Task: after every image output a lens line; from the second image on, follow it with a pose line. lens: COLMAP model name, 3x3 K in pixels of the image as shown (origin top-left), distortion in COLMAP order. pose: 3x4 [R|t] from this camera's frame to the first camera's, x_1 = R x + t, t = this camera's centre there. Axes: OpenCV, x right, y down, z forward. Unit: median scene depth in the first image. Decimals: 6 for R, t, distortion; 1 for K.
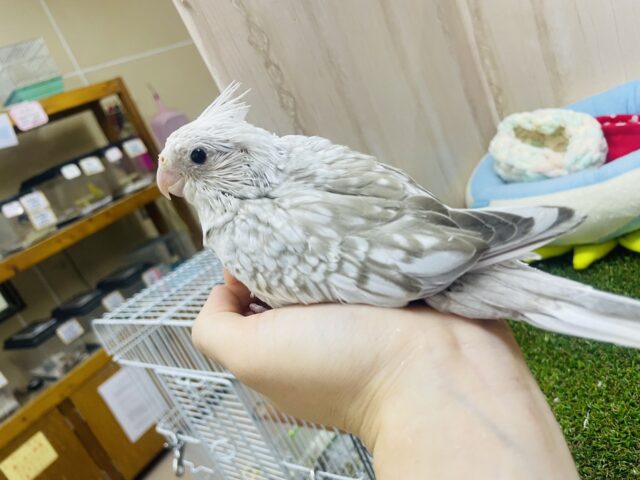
lens RADIAL K [[502.4, 0, 319.7], [0, 502.4, 240.8], [0, 0, 1]] dist [0.058548, -0.109020]
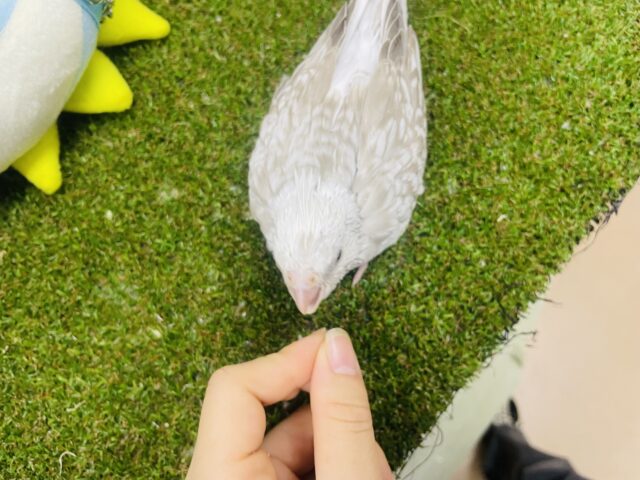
lens RADIAL K [[502.4, 0, 321.7], [0, 502.4, 239.3], [0, 0, 1]] dist [0.058548, -0.109020]
pose [[0.180377, -0.744213, 0.643126, 0.106695], [0.330883, 0.661655, 0.672851, -0.129589], [-0.926272, 0.091433, 0.365595, 0.349089]]
